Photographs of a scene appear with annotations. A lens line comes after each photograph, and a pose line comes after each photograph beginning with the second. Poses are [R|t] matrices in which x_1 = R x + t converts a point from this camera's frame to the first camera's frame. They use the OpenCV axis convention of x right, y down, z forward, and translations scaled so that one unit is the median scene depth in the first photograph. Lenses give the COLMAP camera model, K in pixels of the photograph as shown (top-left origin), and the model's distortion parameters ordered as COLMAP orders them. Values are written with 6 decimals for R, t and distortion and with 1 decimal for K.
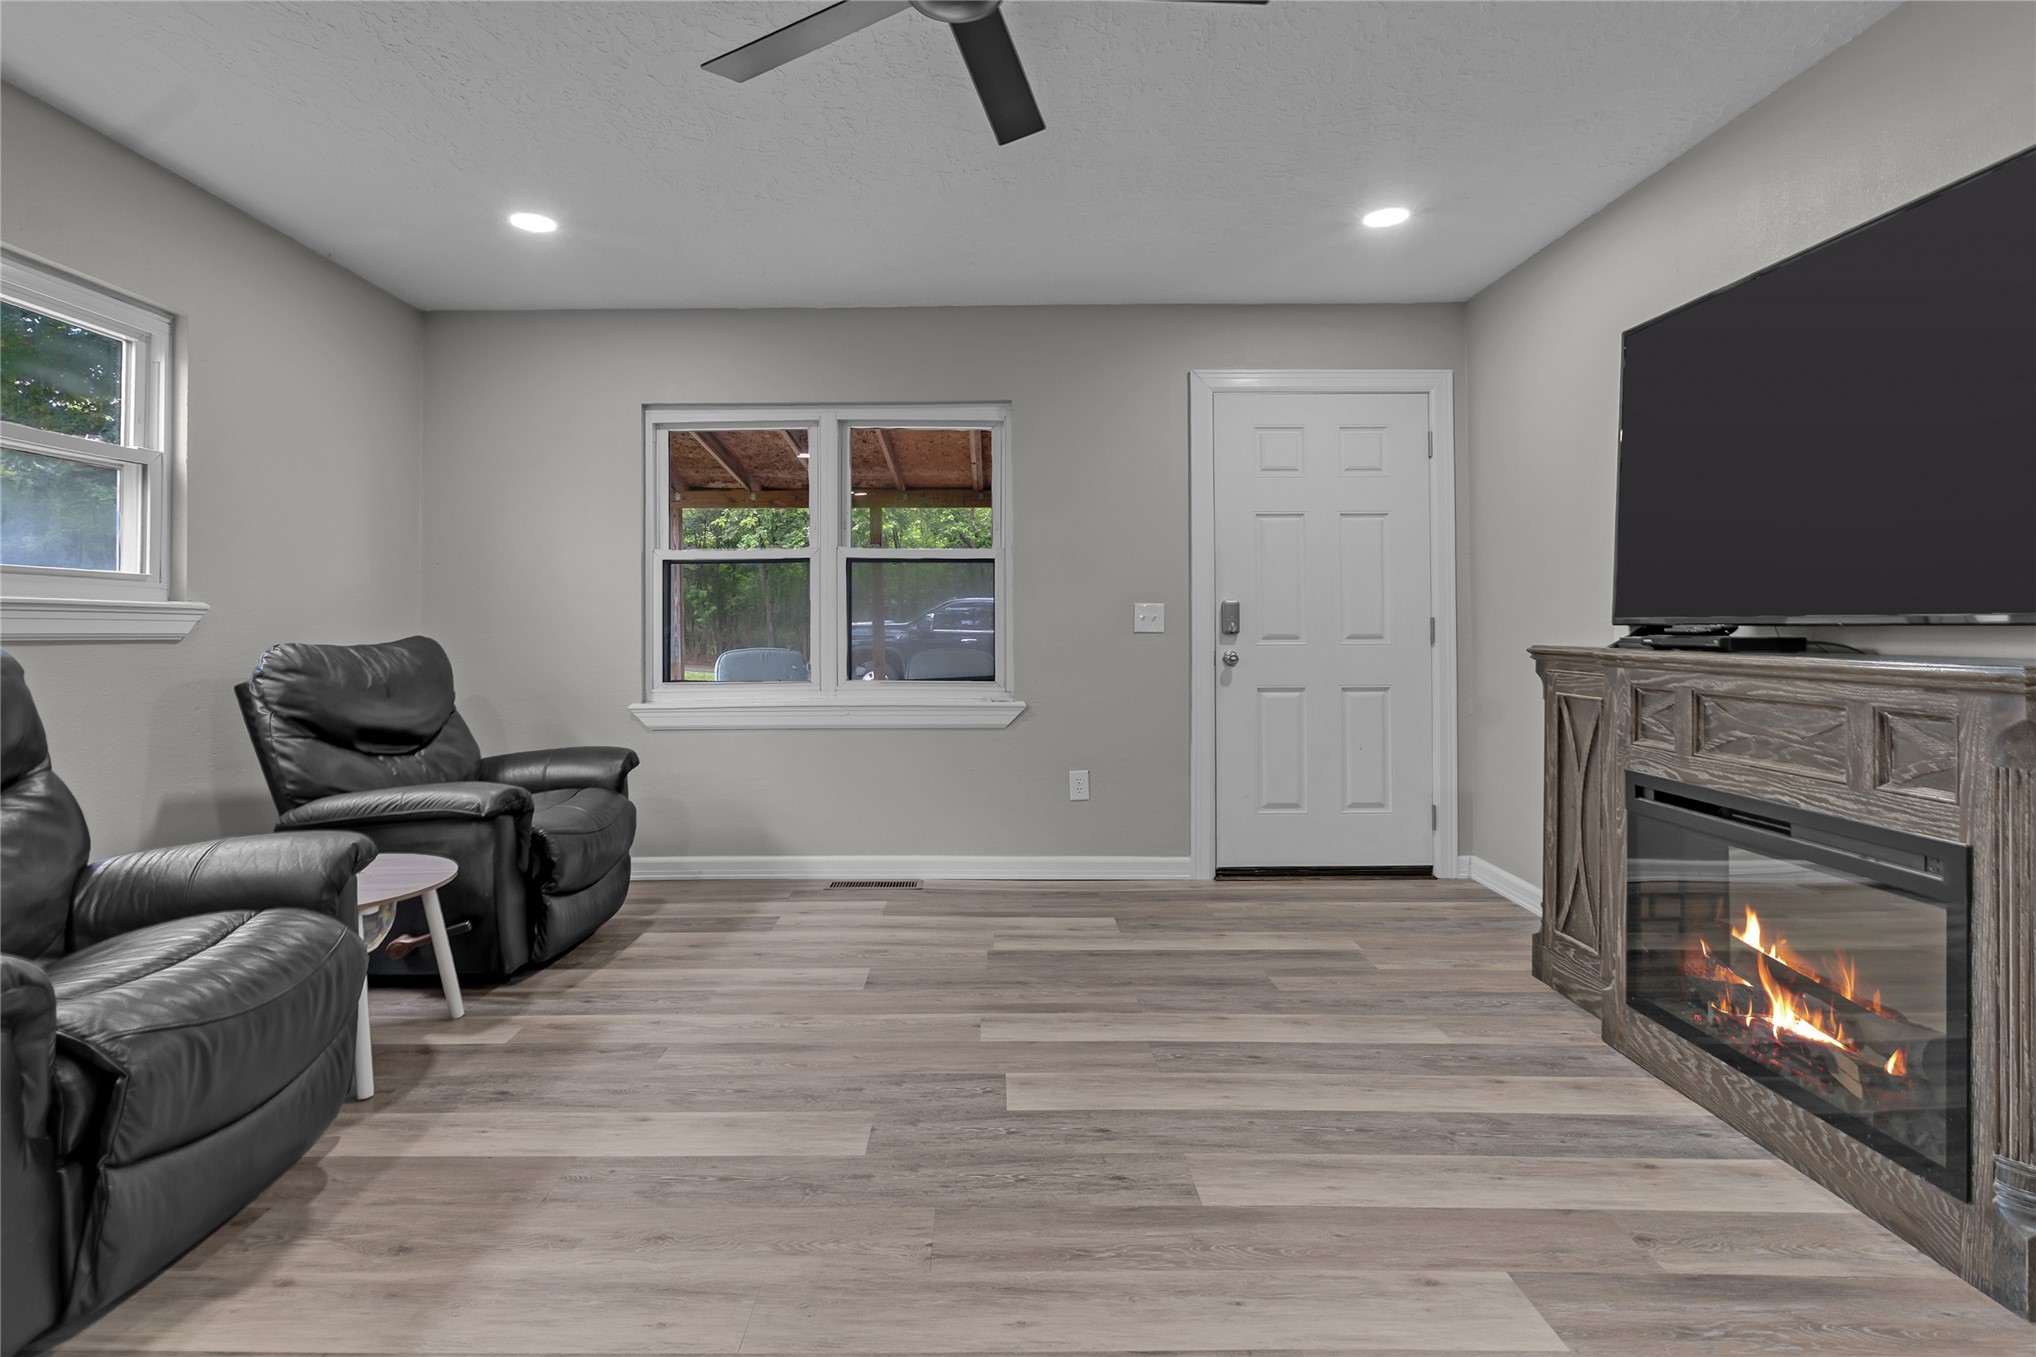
lens RADIAL K [[975.8, 0, 979.2], [0, 975.8, 612.3], [0, 0, 1]] dist [-0.004377, -0.000089]
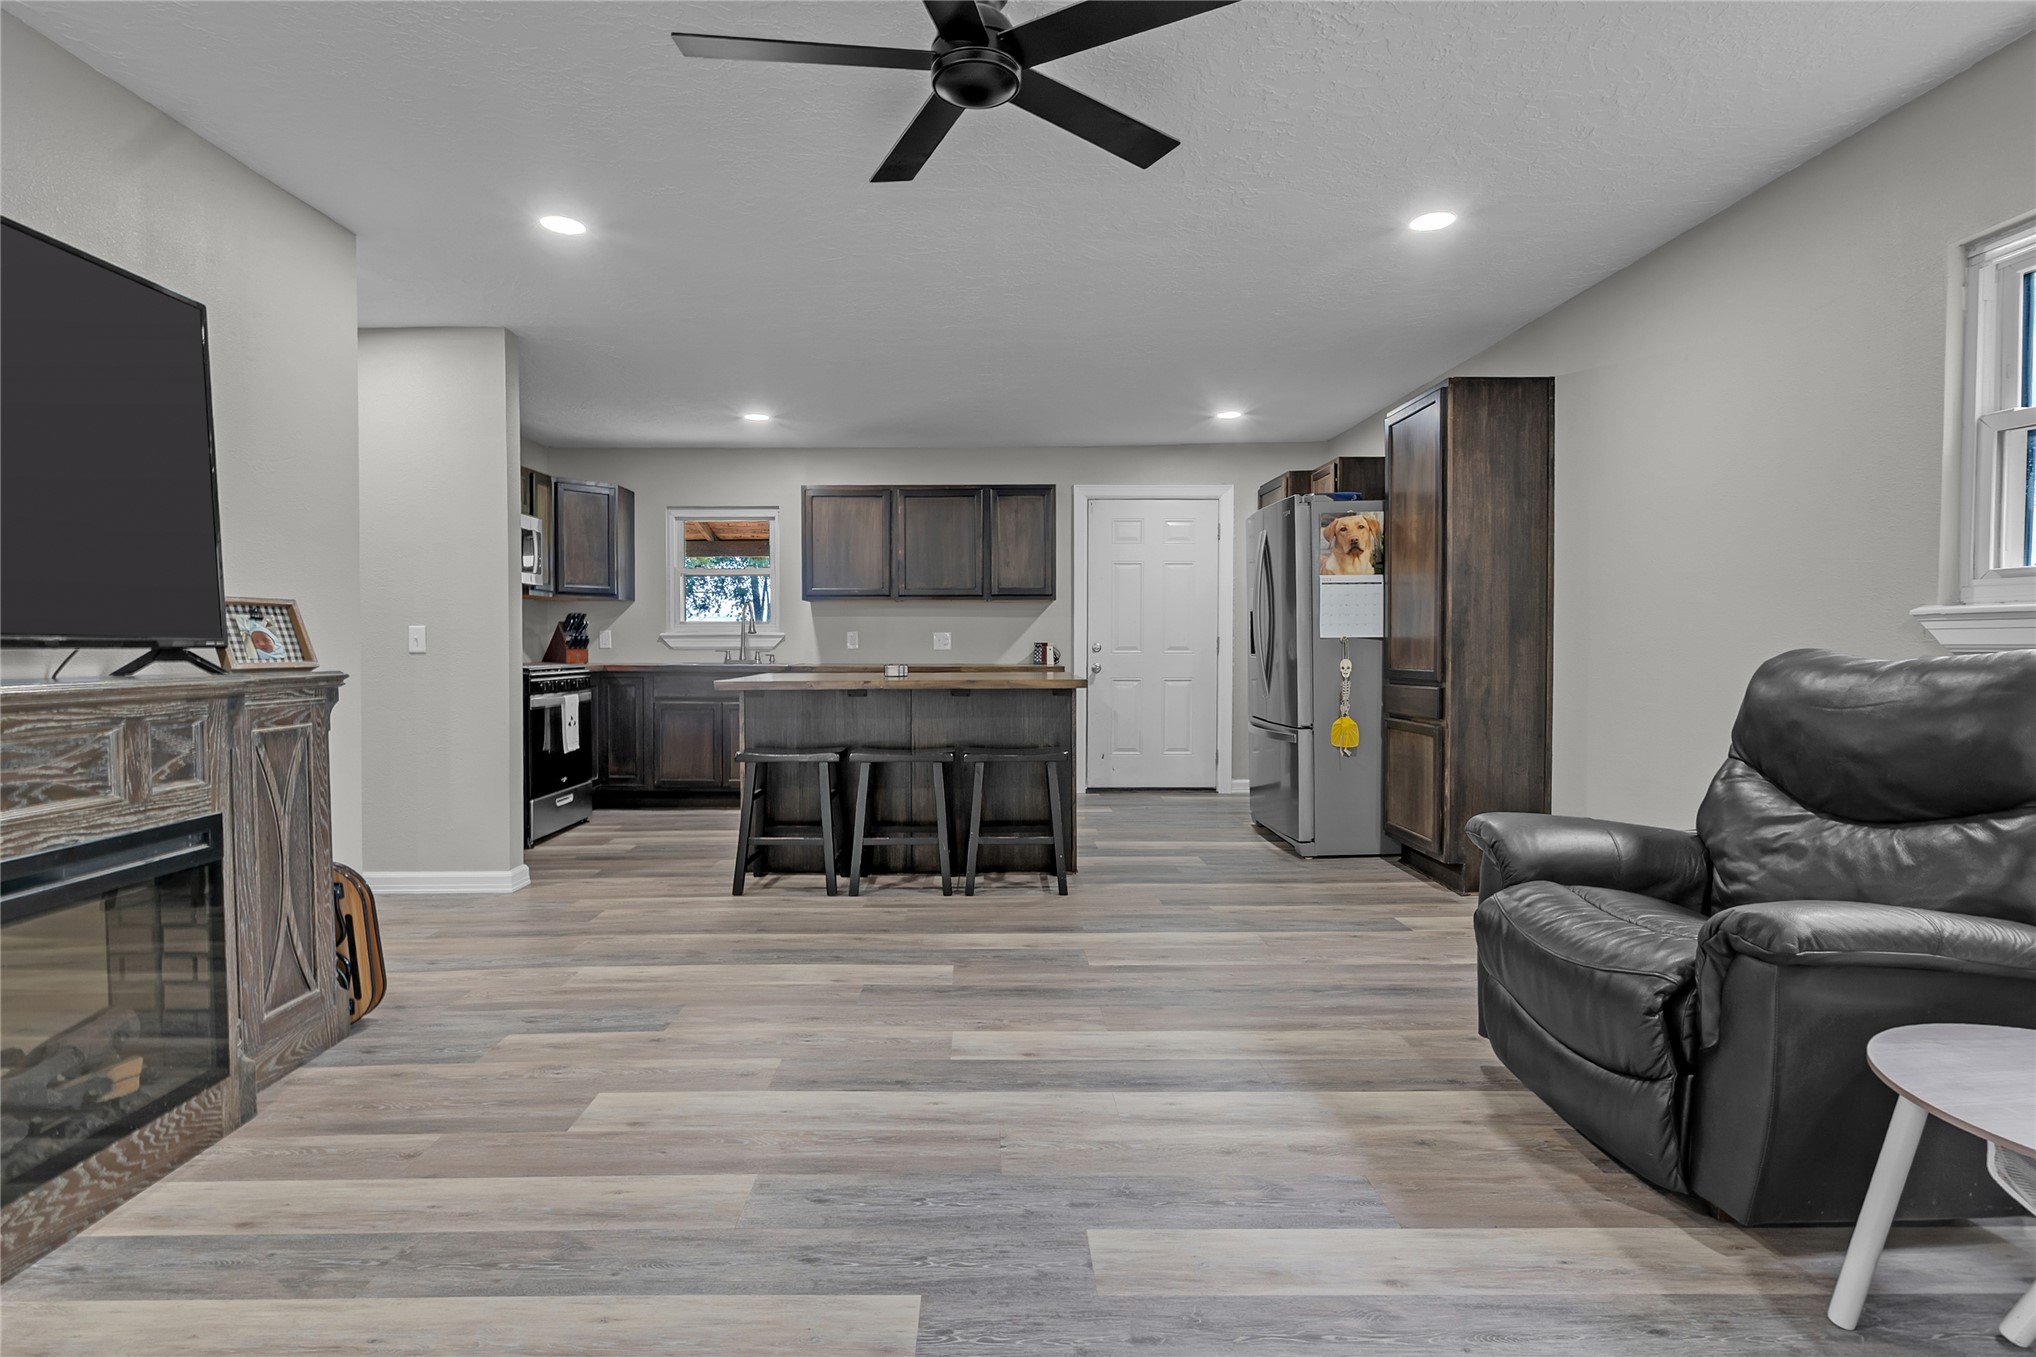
lens RADIAL K [[995.5, 0, 925.3], [0, 995.5, 672.3], [0, 0, 1]] dist [-0.013697, 0.000296]
pose [[-0.998792, 0.002095, 0.049095, -0.012485], [0.002717, 0.999917, 0.012615, 0.025136], [-0.049064, 0.012734, -0.998714, 1.737213]]
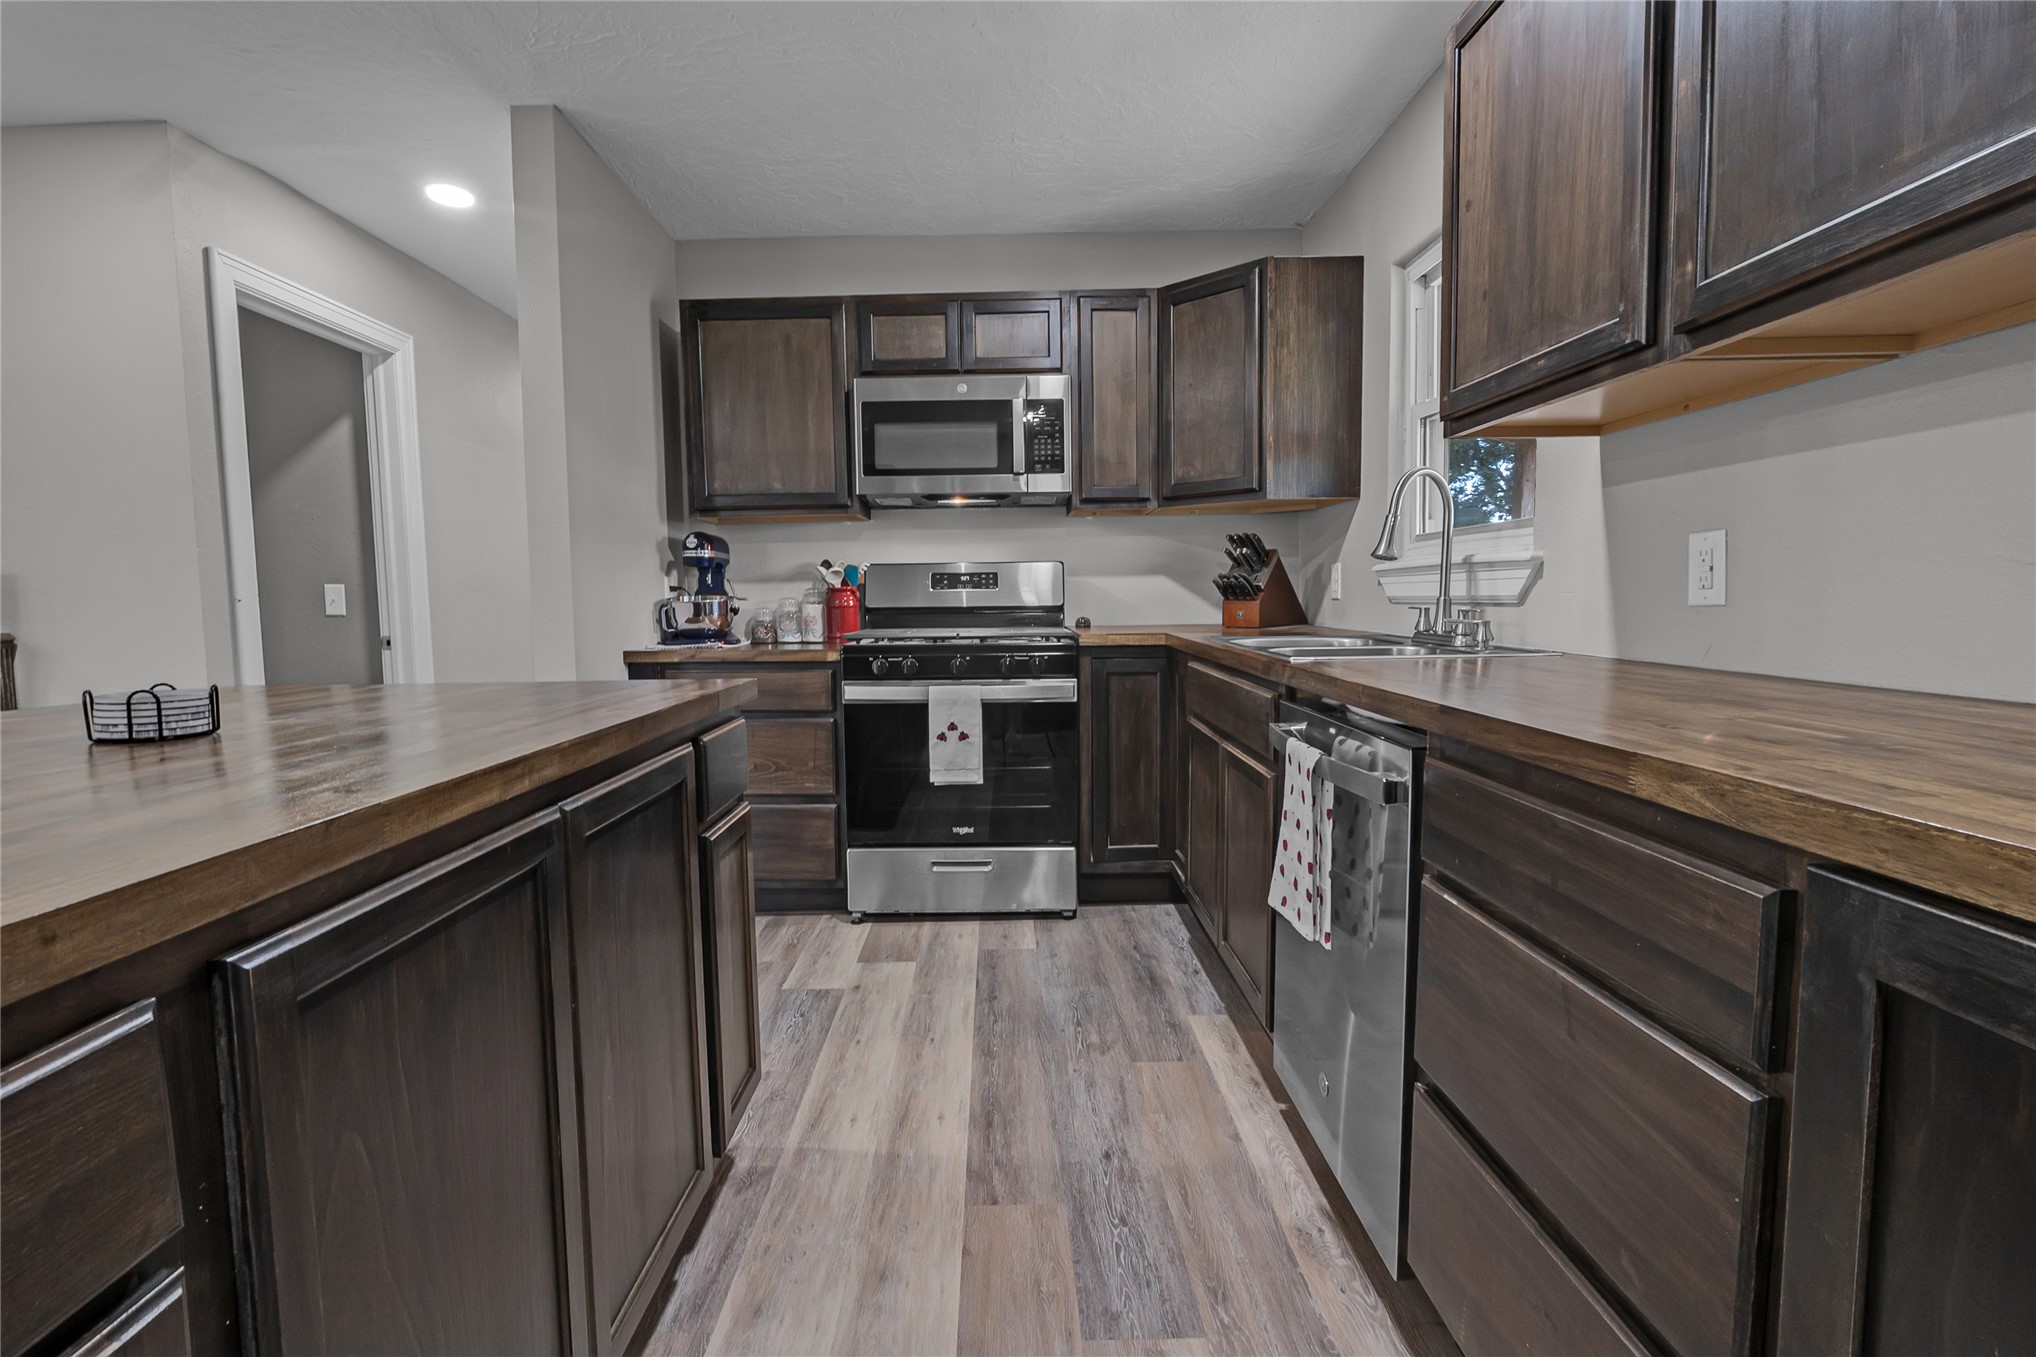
lens RADIAL K [[934.4, 0, 990.2], [0, 934.4, 672.4], [0, 0, 1]] dist [0.000005, 0.000092]
pose [[-0.015326, -0.077709, 0.996858, -0.324229], [-0.003217, 0.996974, 0.077668, -0.012043], [-0.999877, -0.002017, -0.015530, -0.811538]]
